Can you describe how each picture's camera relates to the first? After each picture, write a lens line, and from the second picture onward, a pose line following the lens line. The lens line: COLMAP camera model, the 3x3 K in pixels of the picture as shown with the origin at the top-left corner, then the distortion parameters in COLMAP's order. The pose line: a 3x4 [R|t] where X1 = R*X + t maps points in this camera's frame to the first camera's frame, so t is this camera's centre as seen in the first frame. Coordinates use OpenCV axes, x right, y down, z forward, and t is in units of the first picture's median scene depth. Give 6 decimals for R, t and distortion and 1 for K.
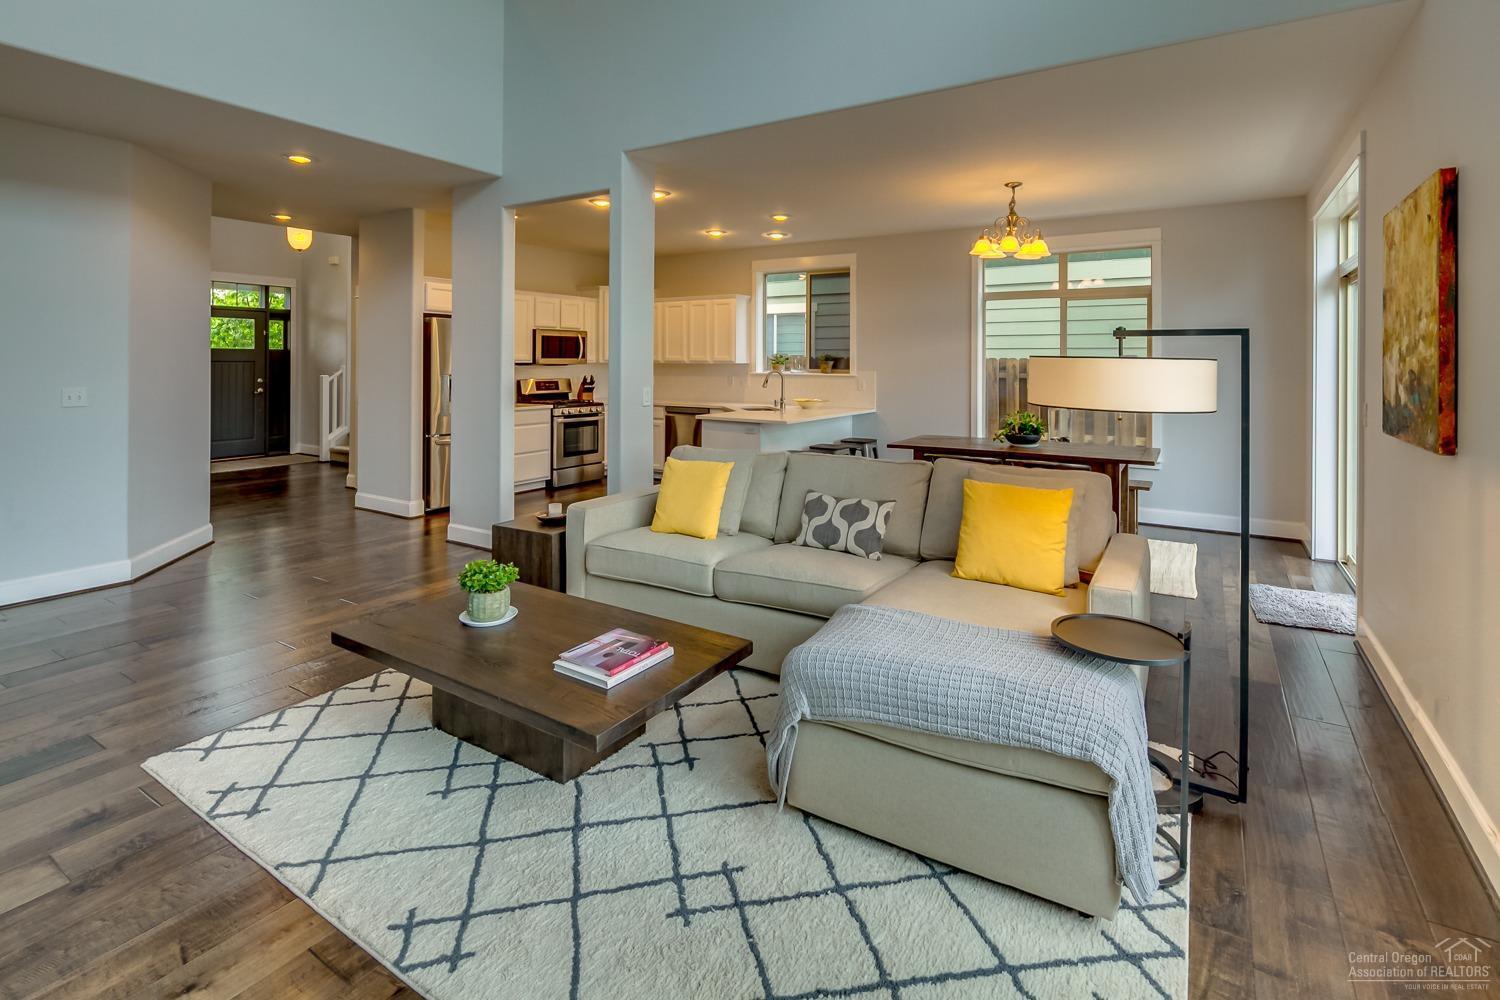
lens RADIAL K [[723.3, 0, 744.5], [0, 723.3, 359.6], [0, 0, 1]] dist [0.002410, -0.004312]
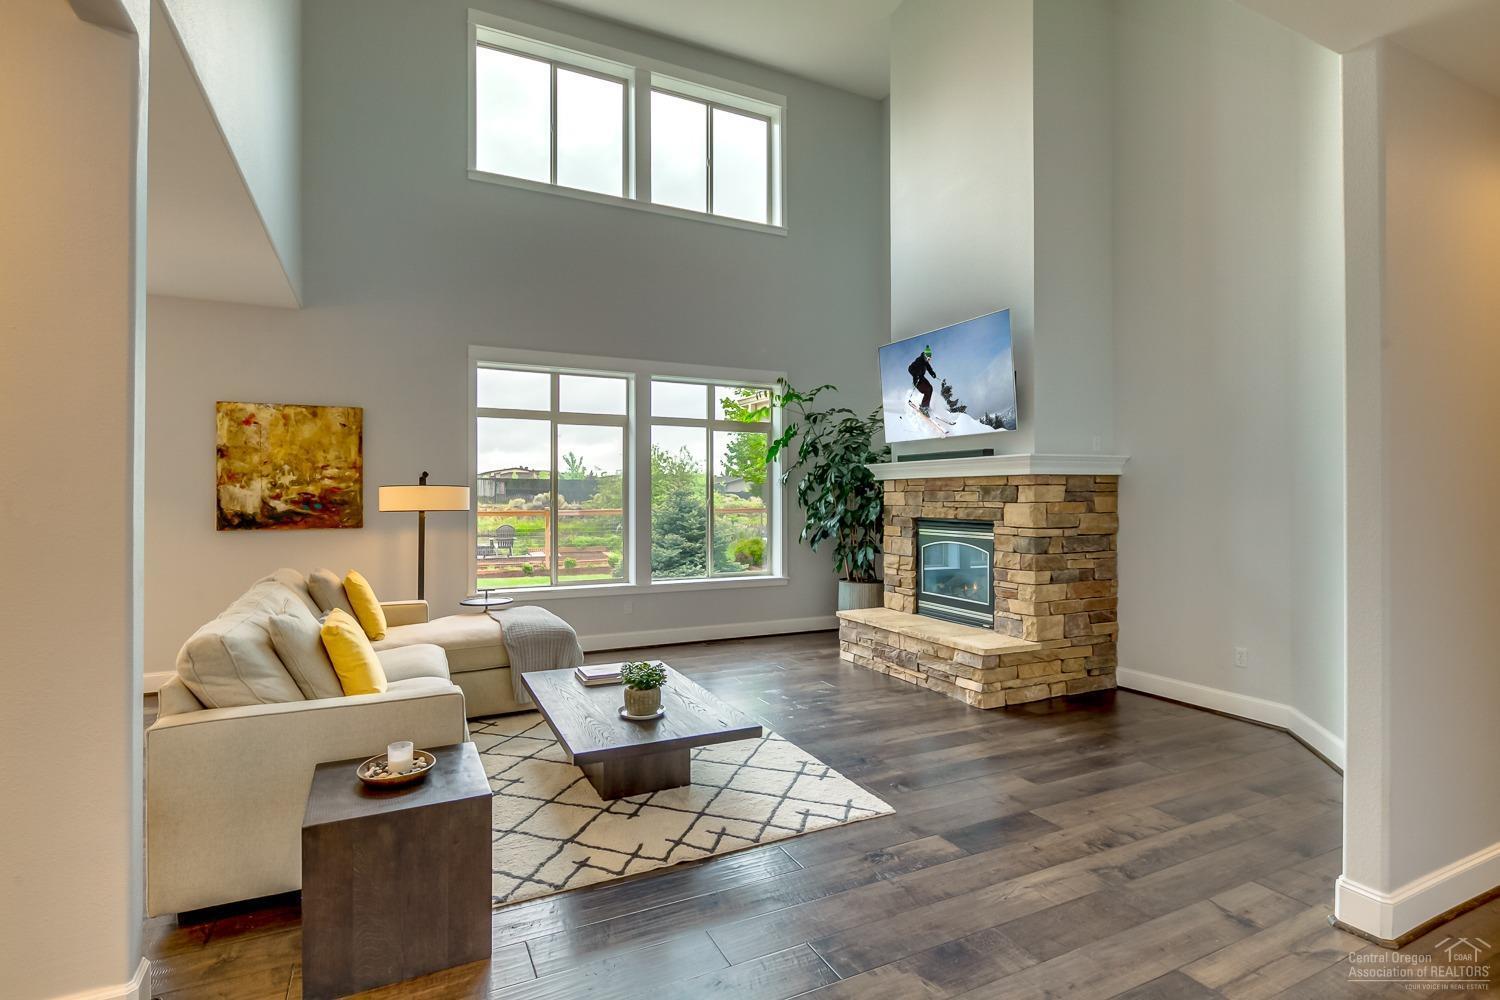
lens RADIAL K [[723.3, 0, 742.3], [0, 723.3, 495.0], [0, 0, 1]] dist [0.002410, -0.004312]
pose [[-0.848089, -0.005078, 0.529830, -0.556671], [-0.004114, 0.999987, 0.002999, 0.006374], [-0.529839, 0.000363, -0.848098, 0.962832]]
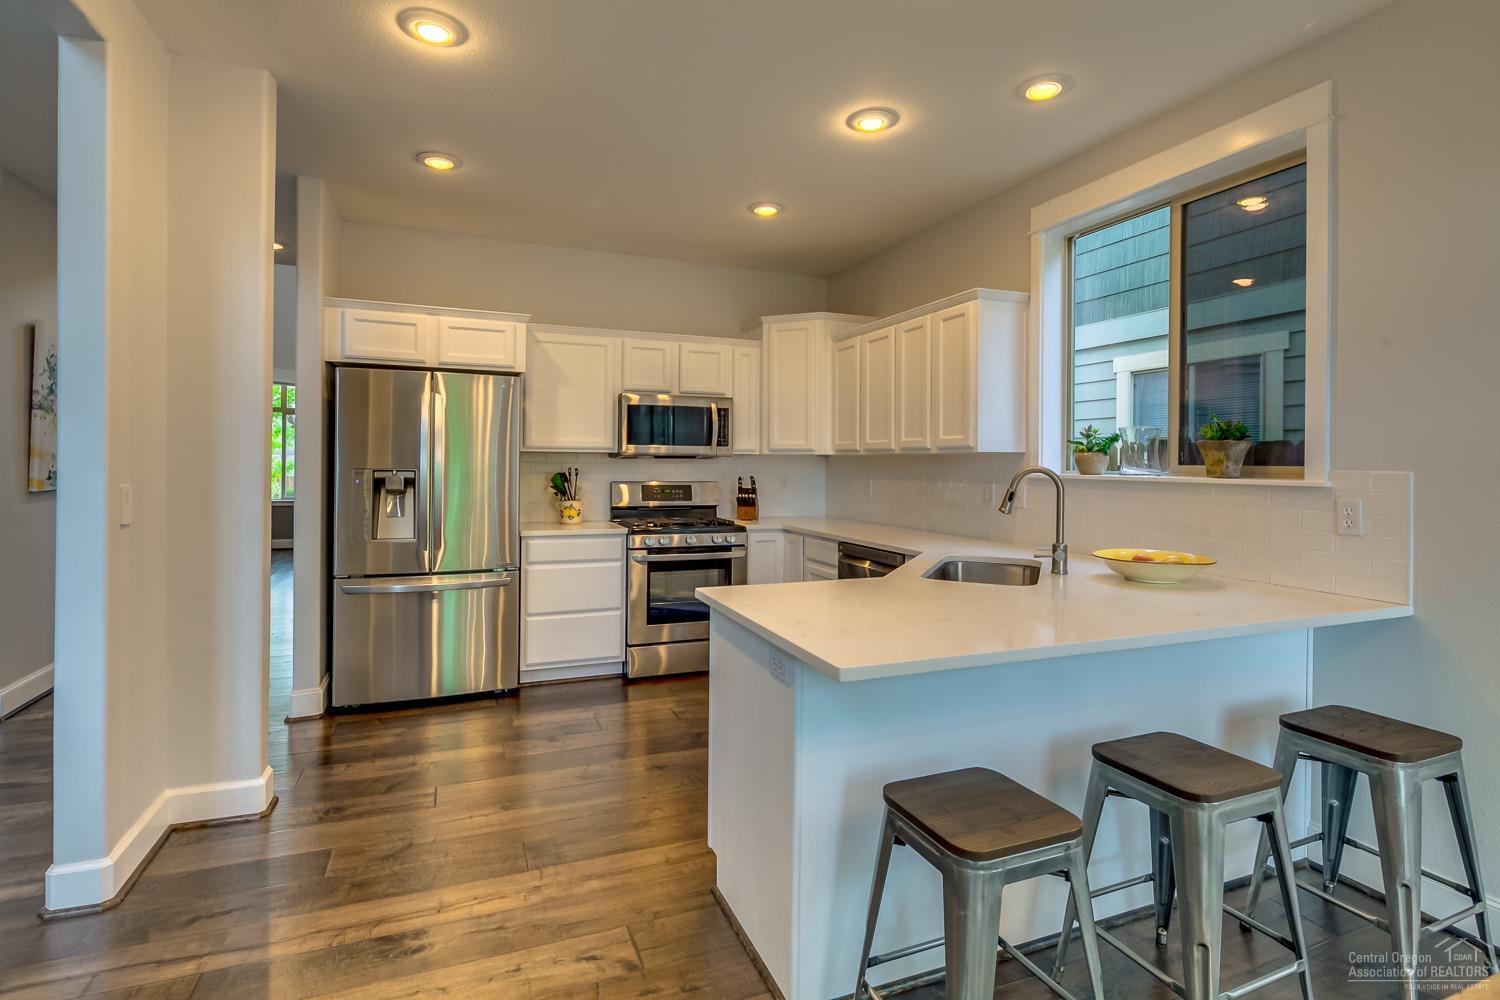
lens RADIAL K [[723.3, 0, 742.2], [0, 723.3, 465.0], [0, 0, 1]] dist [0.002410, -0.004312]
pose [[0.809124, 0.002917, -0.587631, 0.185017], [-0.003068, 0.999995, 0.000740, 0.019222], [0.587630, 0.001204, 0.809129, 0.848447]]
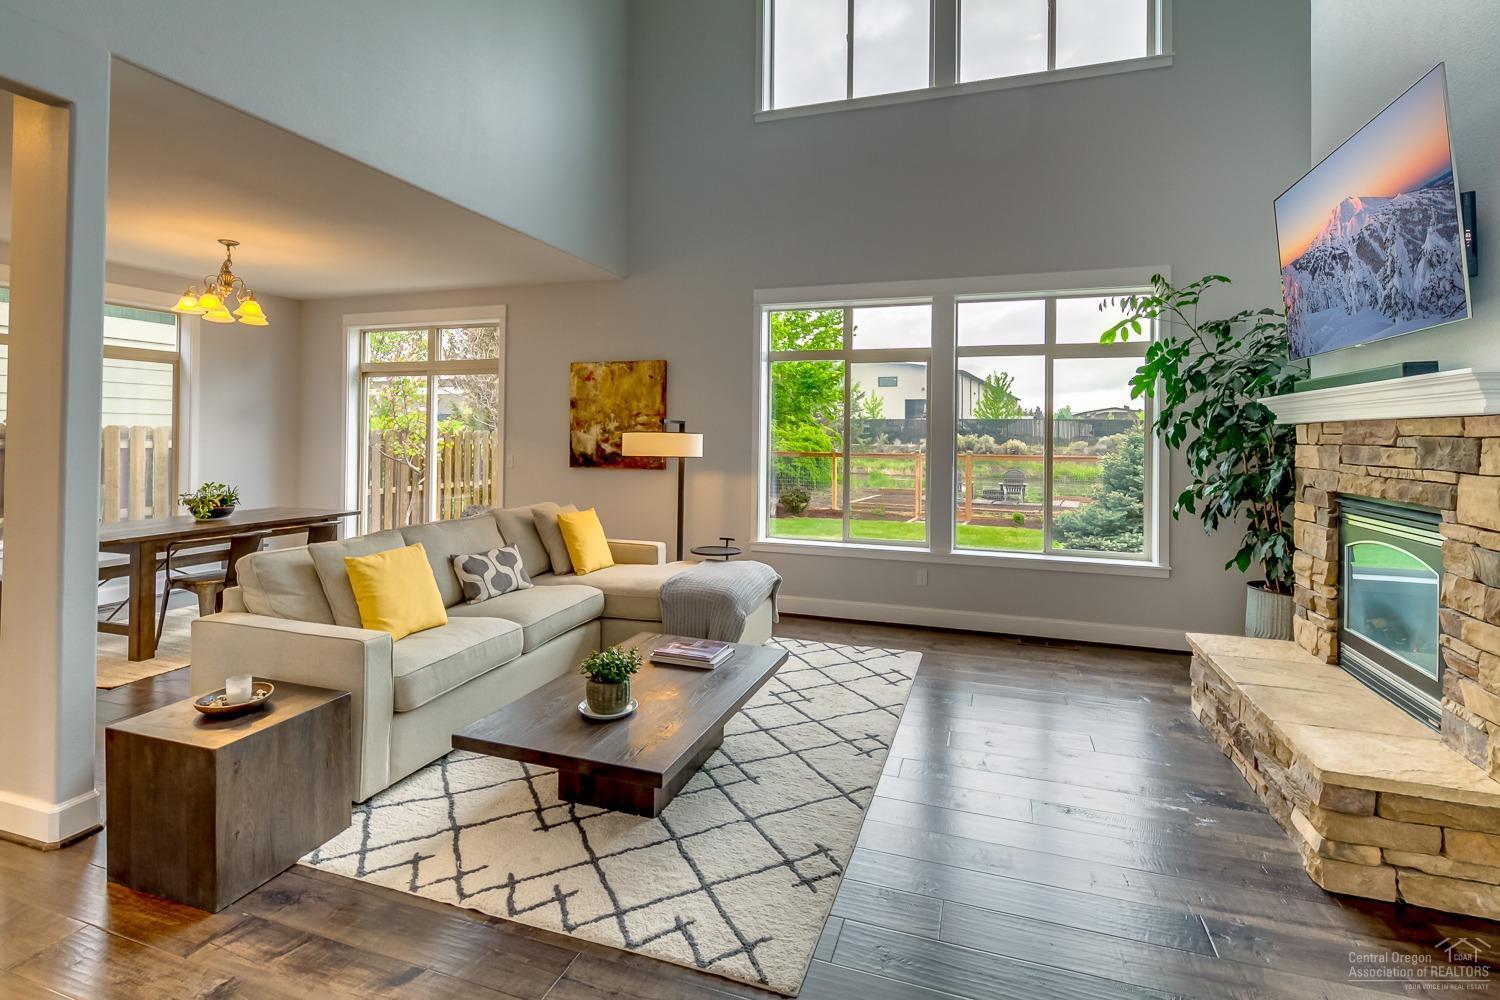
lens RADIAL K [[723.3, 0, 748.0], [0, 723.3, 432.7], [0, 0, 1]] dist [0.002410, -0.004312]
pose [[-0.230319, -0.006481, 0.973094, -0.672659], [-0.009181, 0.999948, 0.004486, -0.004727], [-0.973072, -0.007901, -0.230366, 0.535177]]
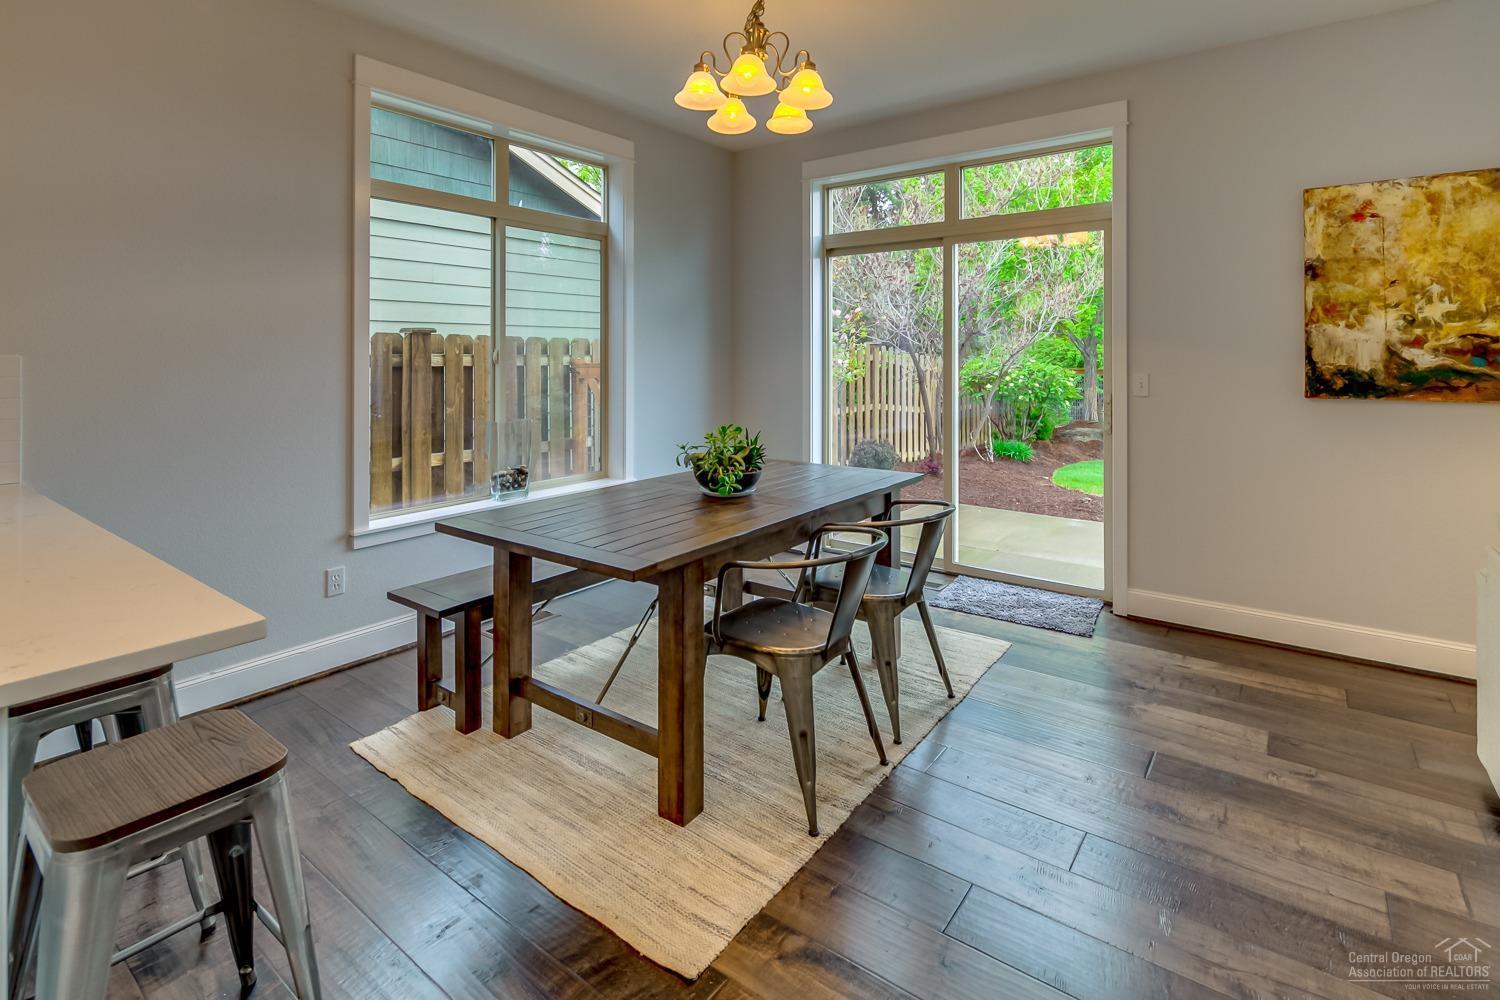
lens RADIAL K [[723.3, 0, 748.4], [0, 723.3, 352.1], [0, 0, 1]] dist [0.002410, -0.004312]
pose [[0.086395, -0.006080, 0.996242, -0.118414], [0.003736, 0.999976, 0.005779, 0.016314], [-0.996254, 0.003223, 0.086416, 0.926210]]
